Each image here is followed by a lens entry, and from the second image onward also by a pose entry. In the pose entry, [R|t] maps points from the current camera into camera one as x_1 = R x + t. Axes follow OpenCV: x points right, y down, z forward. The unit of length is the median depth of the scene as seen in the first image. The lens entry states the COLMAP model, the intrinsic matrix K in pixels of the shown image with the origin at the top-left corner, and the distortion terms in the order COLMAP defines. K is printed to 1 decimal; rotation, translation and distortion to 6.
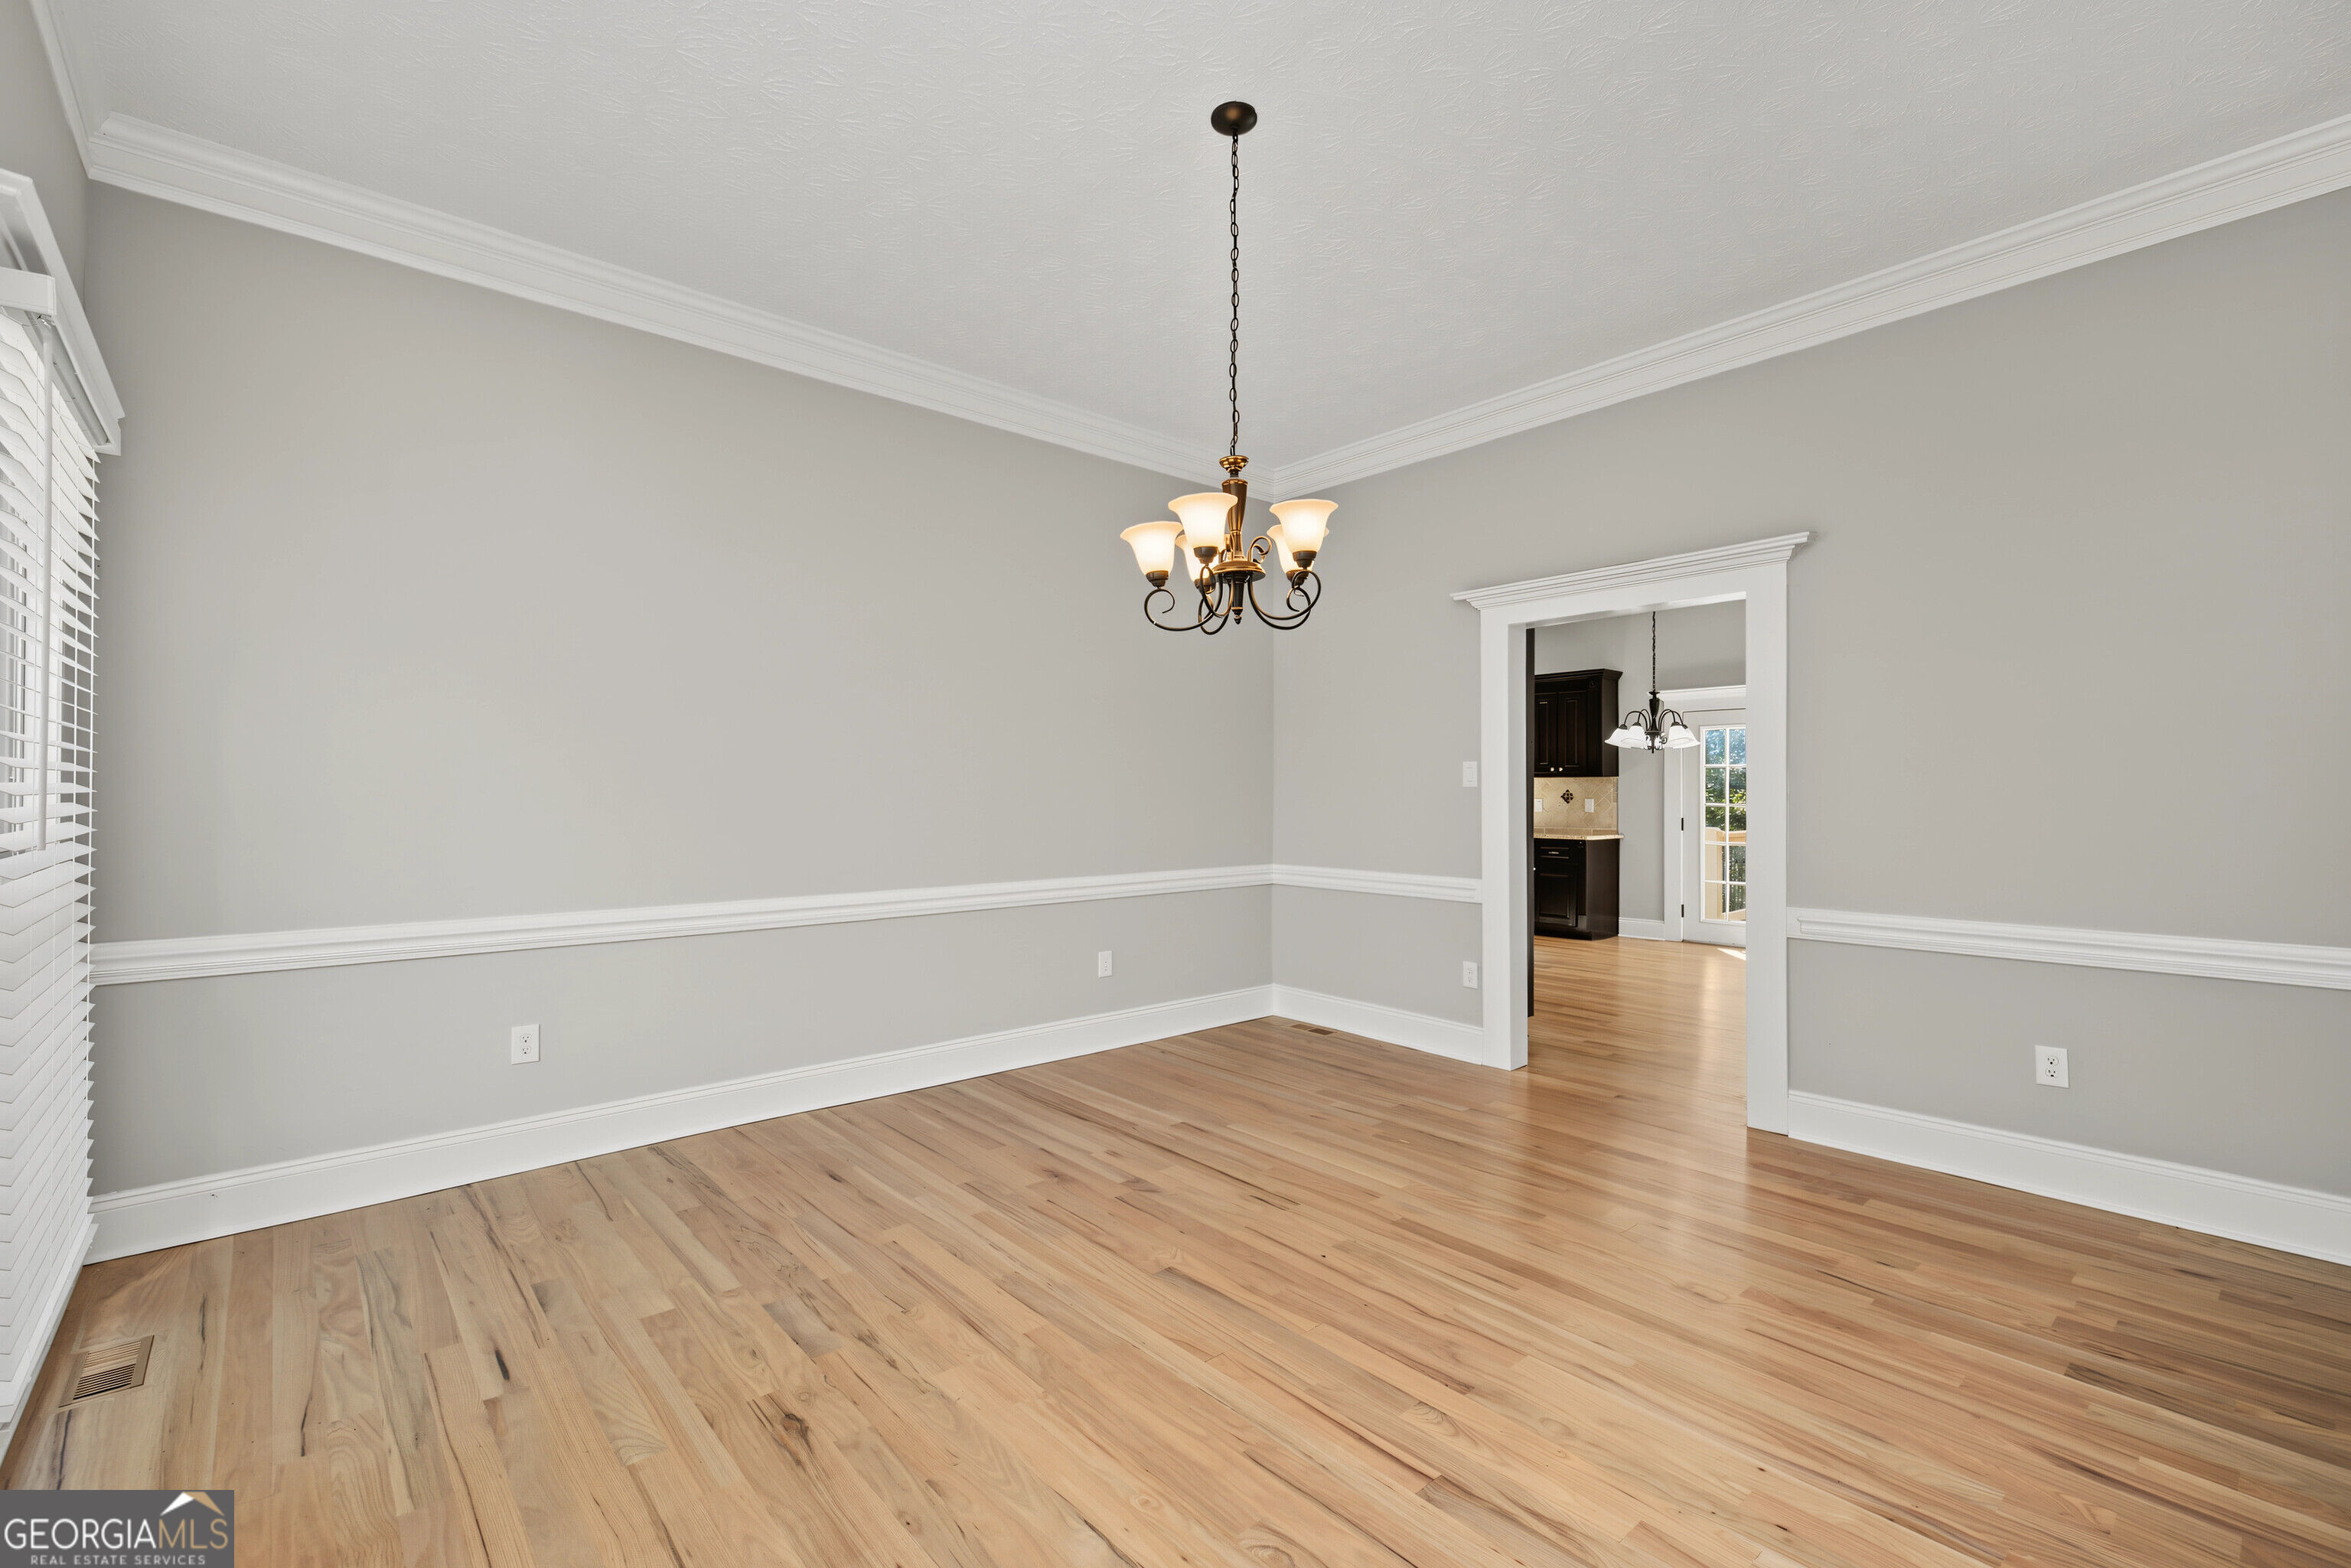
lens RADIAL K [[1011.0, 0, 1189.8], [0, 1011.0, 788.6], [0, 0, 1]] dist [0.002615, 0.000494]
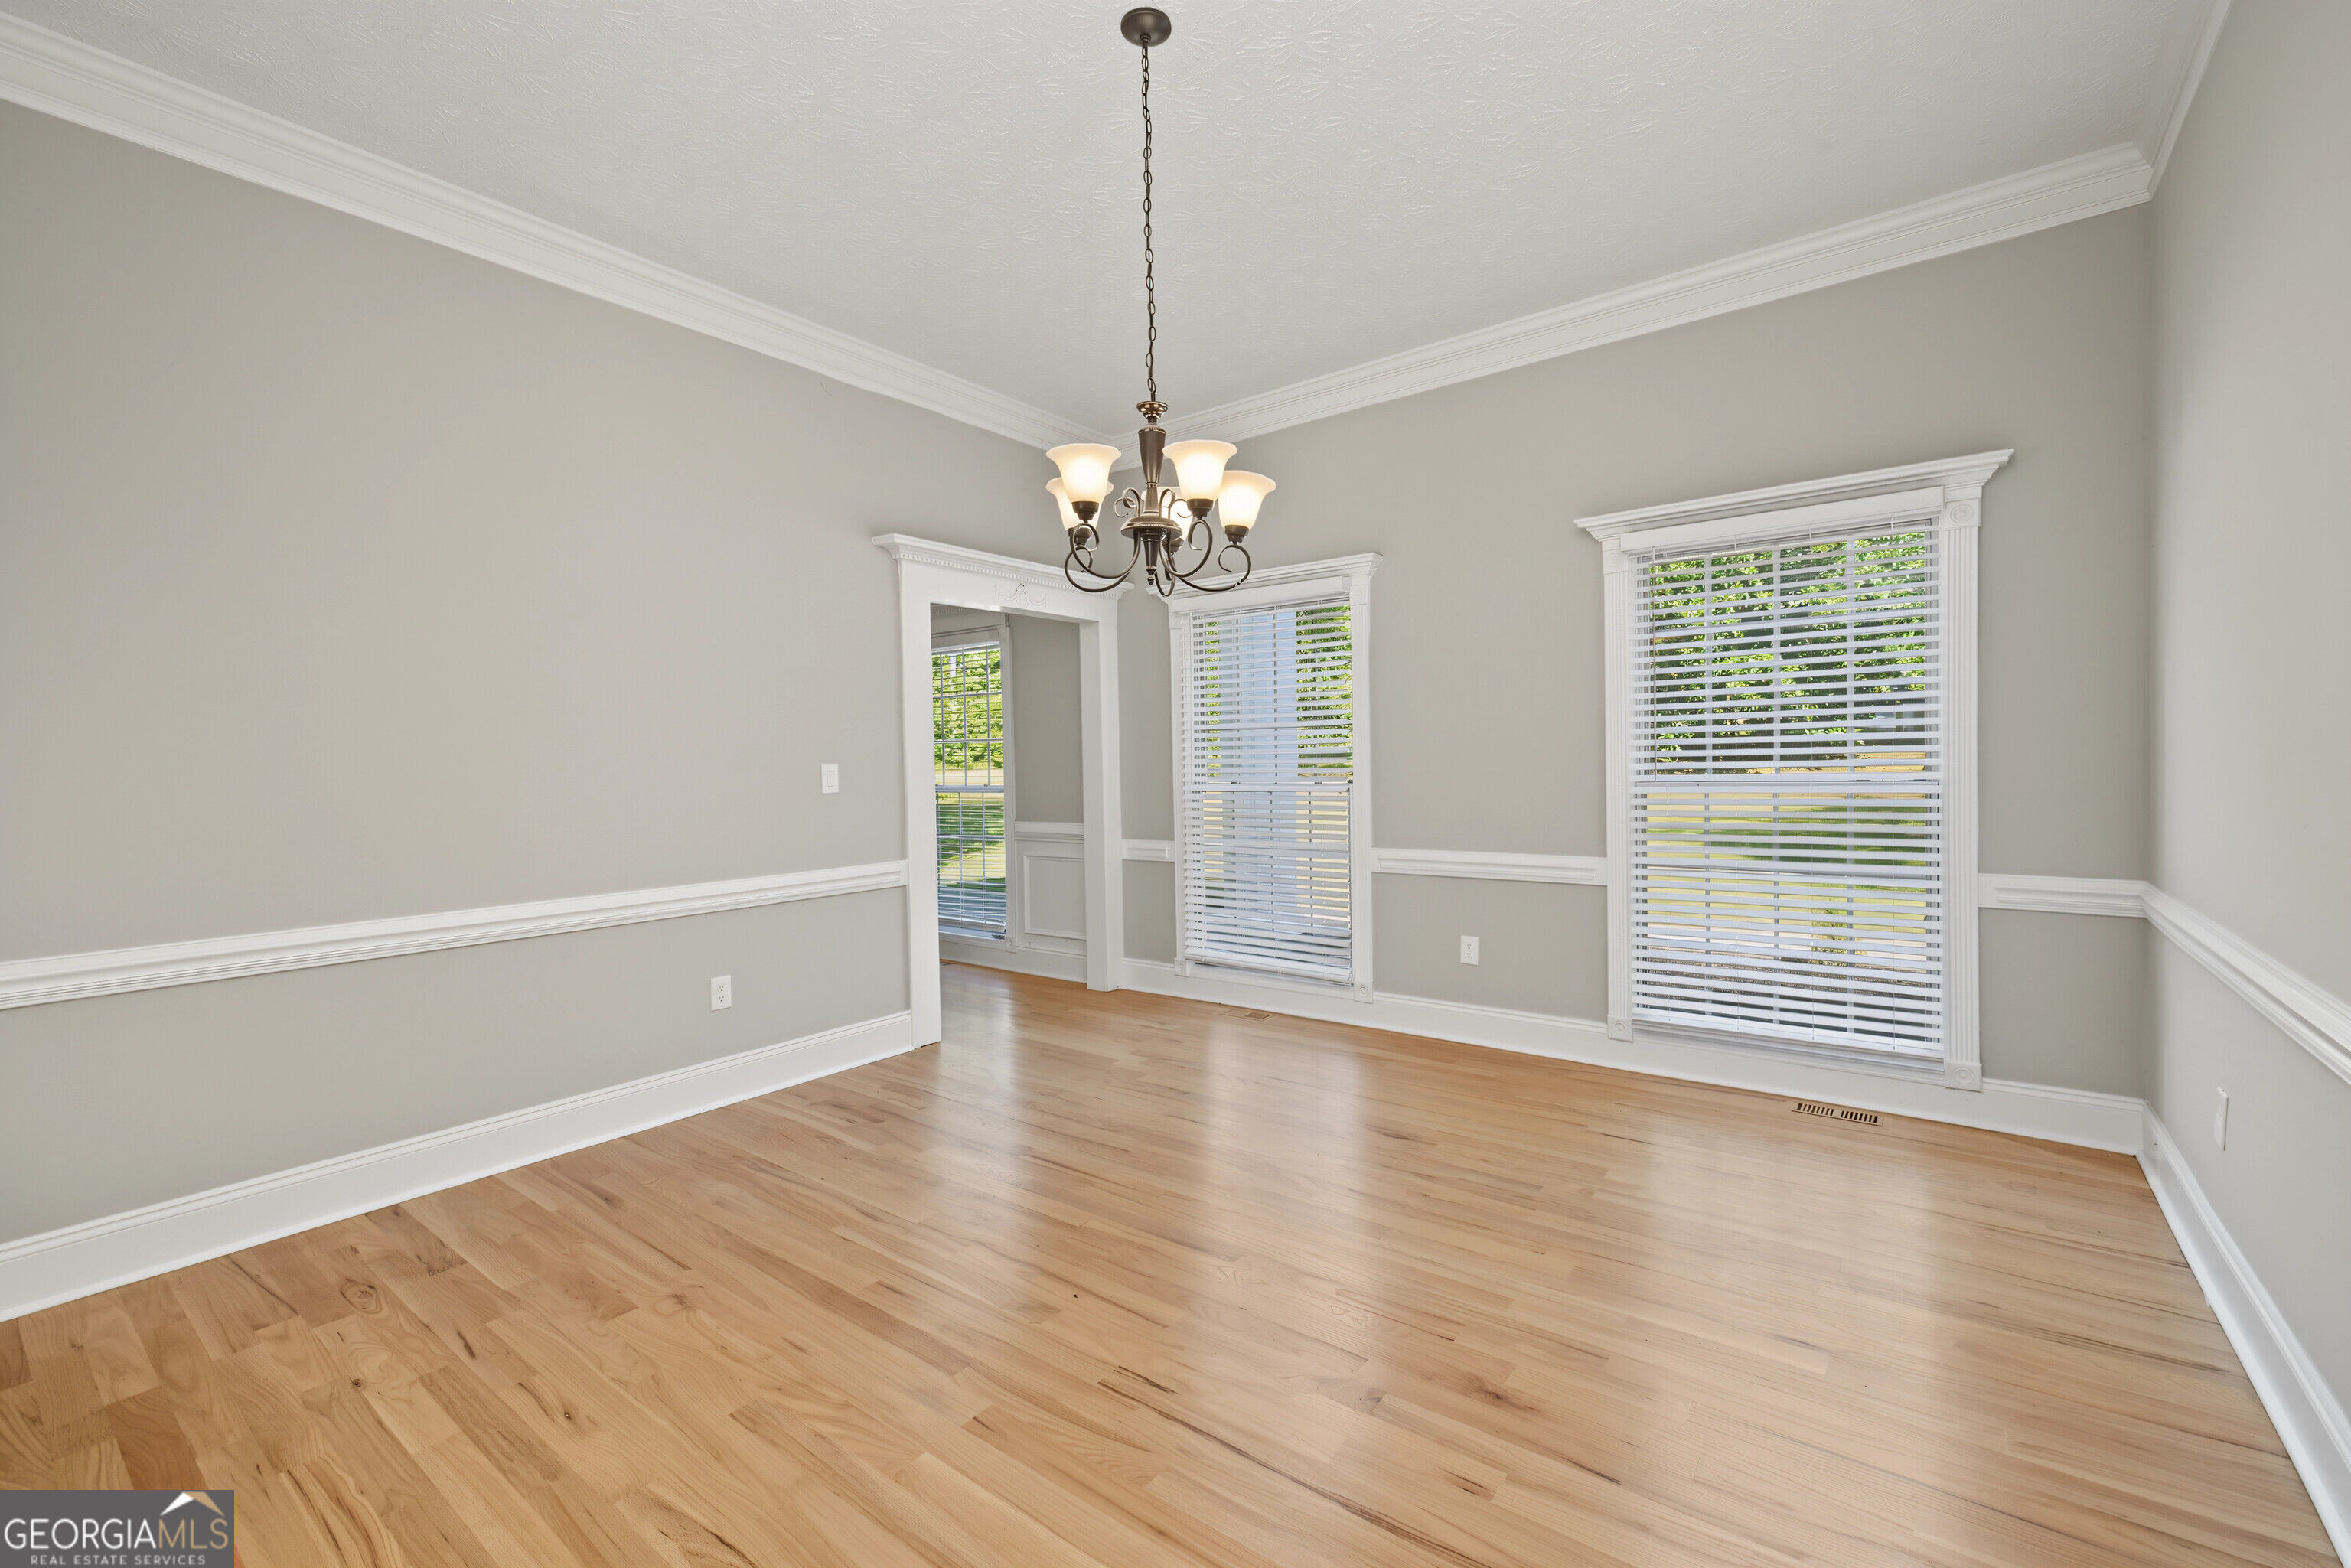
lens RADIAL K [[1011.0, 0, 1163.5], [0, 1011.0, 785.5], [0, 0, 1]] dist [0.002615, 0.000494]
pose [[-0.985264, 0.020664, -0.169785, 0.200118], [0.017128, 0.999605, 0.022266, -0.000746], [0.170178, 0.019030, -0.985230, 1.929626]]
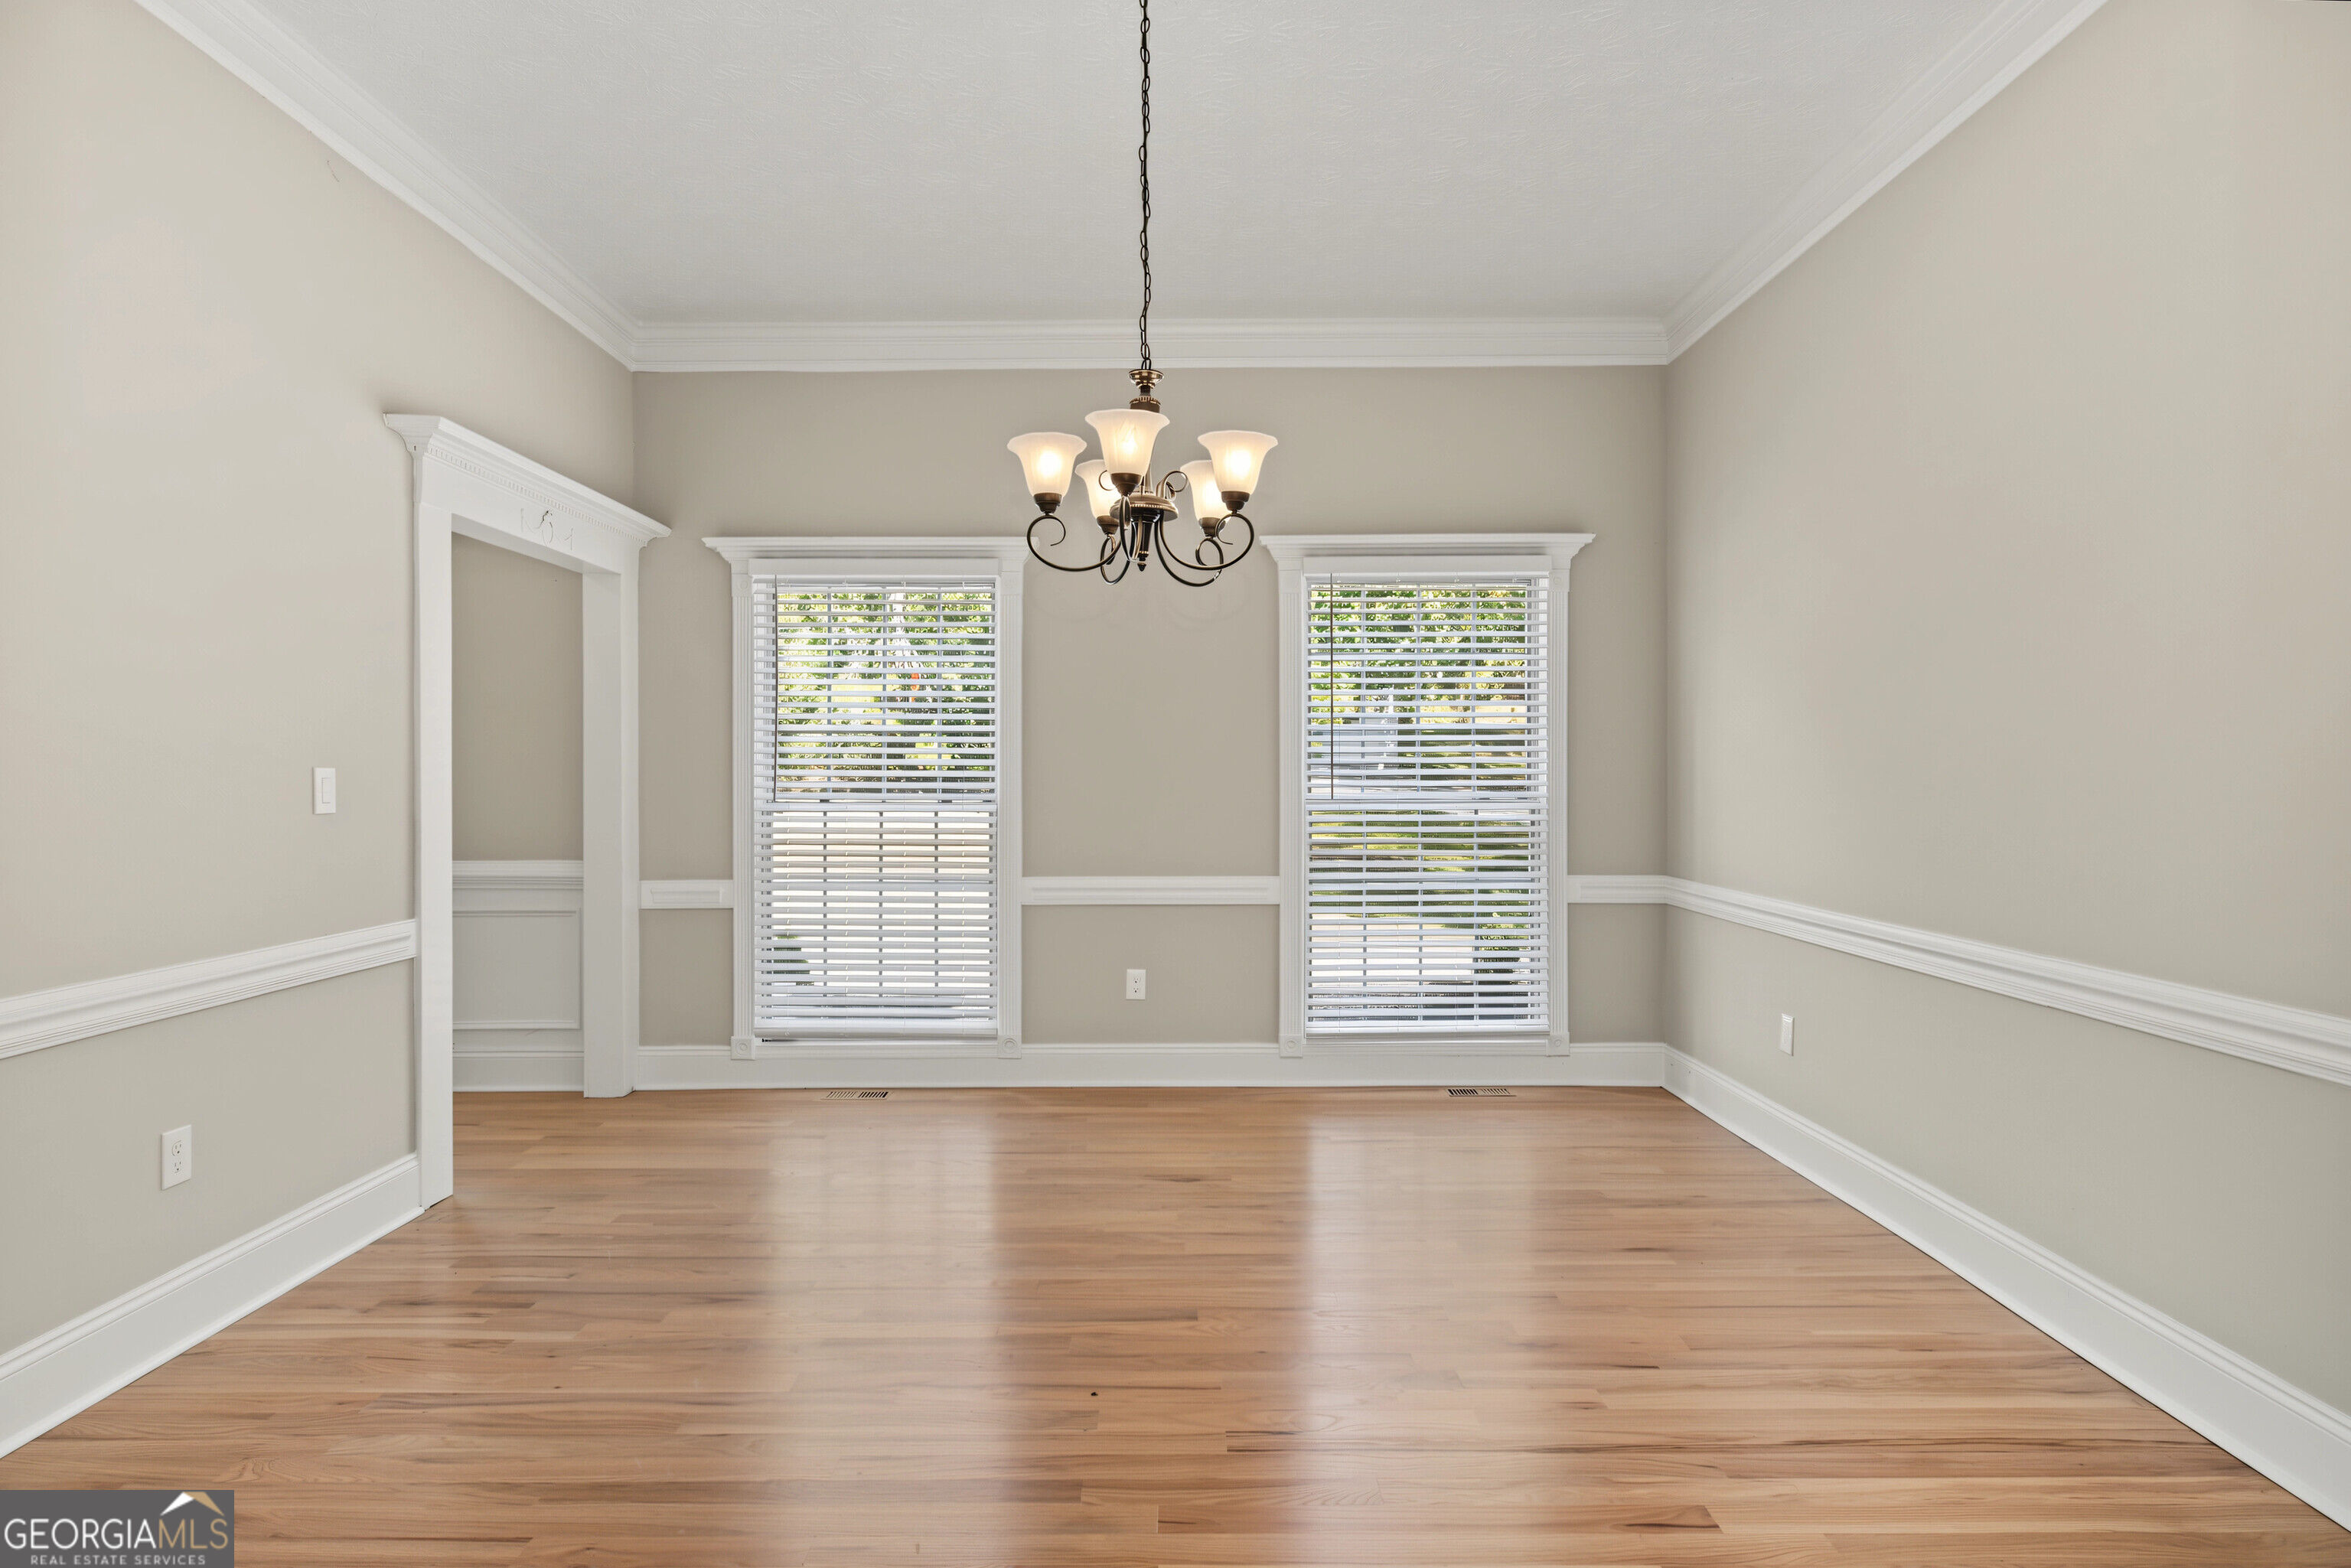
lens RADIAL K [[1291.4, 0, 1179.3], [0, 1291.4, 783.3], [0, 0, 1]] dist [-0.002793, -0.002441]
pose [[-0.670206, 0.006138, -0.742150, 0.818564], [0.003994, 0.999981, 0.004663, 0.003878], [0.742164, 0.000160, -0.670218, 1.741014]]
